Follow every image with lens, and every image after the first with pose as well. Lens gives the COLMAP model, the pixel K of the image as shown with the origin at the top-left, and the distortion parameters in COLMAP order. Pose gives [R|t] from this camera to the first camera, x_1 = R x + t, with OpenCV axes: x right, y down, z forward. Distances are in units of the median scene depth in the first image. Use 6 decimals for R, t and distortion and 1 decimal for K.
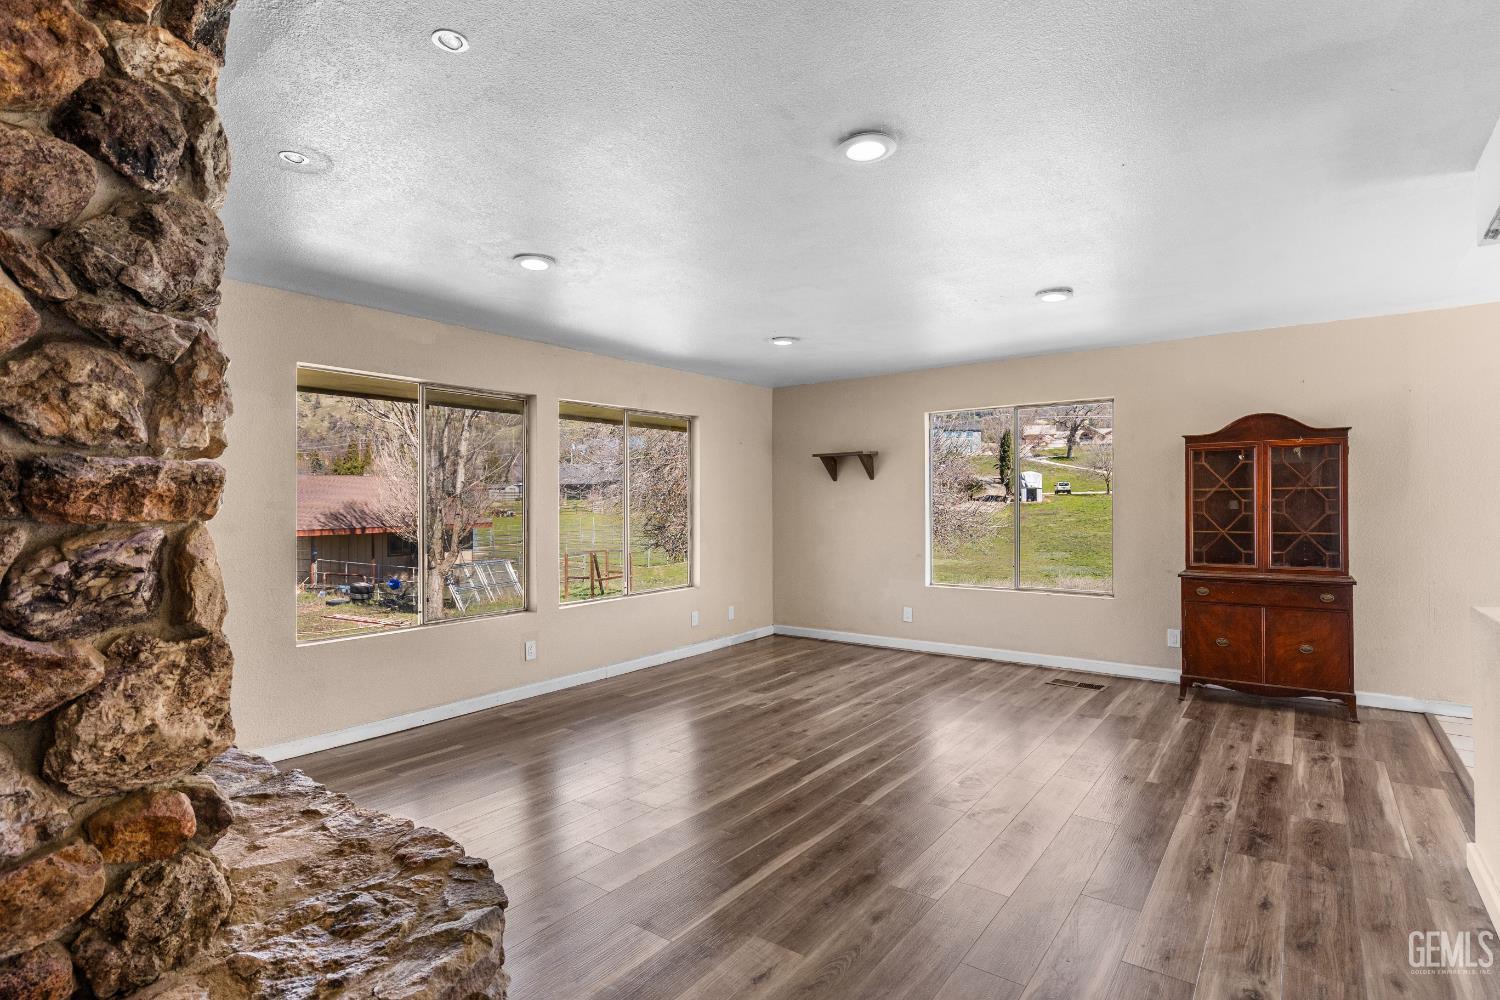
lens RADIAL K [[748.8, 0, 753.1], [0, 748.8, 499.6], [0, 0, 1]] dist [0.000450, 0.000160]
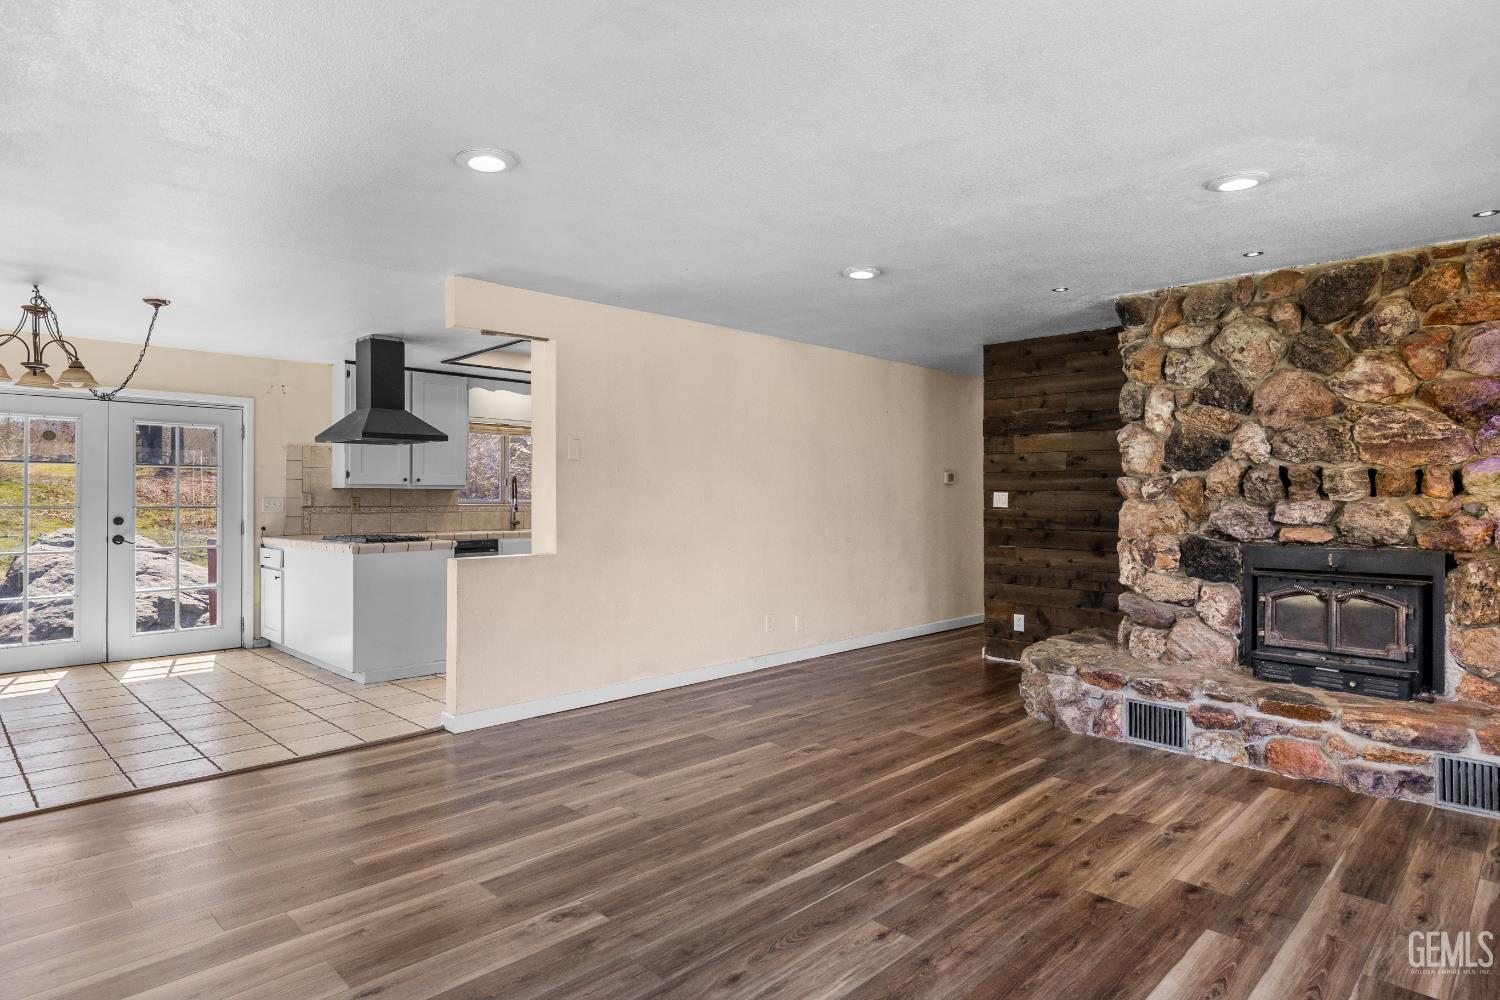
lens RADIAL K [[824.2, 0, 756.9], [0, 824.2, 494.7], [0, 0, 1]] dist [0.003844, -0.000844]
pose [[-0.991120, 0.004965, 0.132877, 0.089330], [0.003912, 0.999959, -0.008183, 0.018365], [-0.132912, -0.007590, -0.991099, 1.808198]]
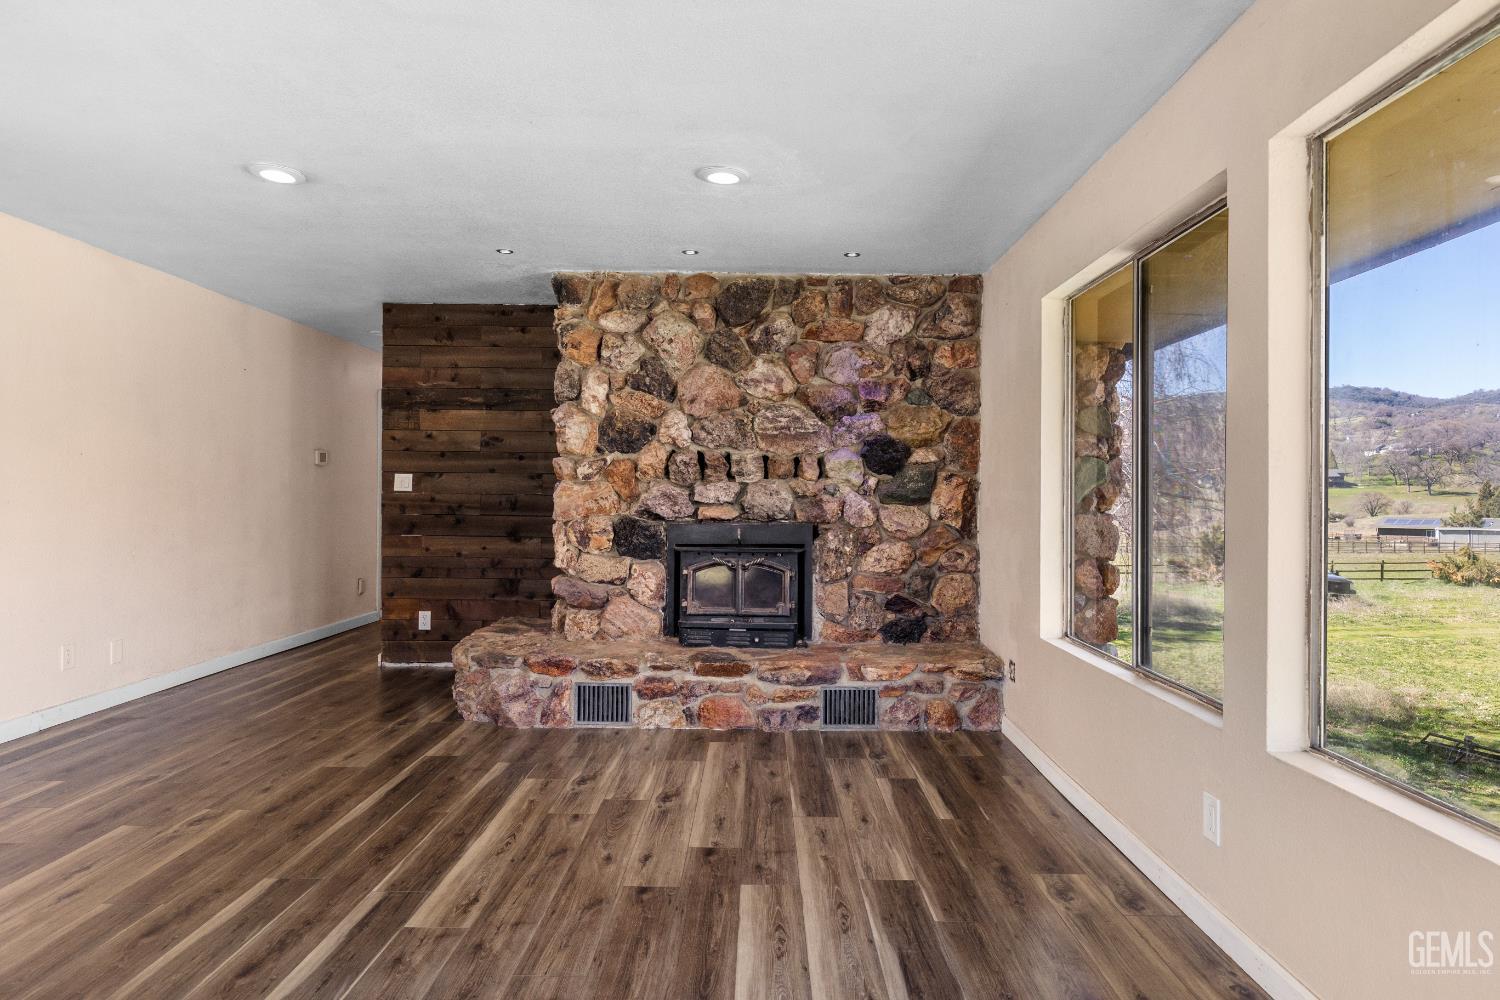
lens RADIAL K [[859.8, 0, 754.5], [0, 859.8, 491.2], [0, 0, 1]] dist [0.014307, -0.003243]
pose [[-0.802517, -0.003106, -0.596621, 0.237334], [-0.000274, 0.999988, -0.004838, 0.040206], [0.596629, -0.003719, -0.802508, 1.683481]]
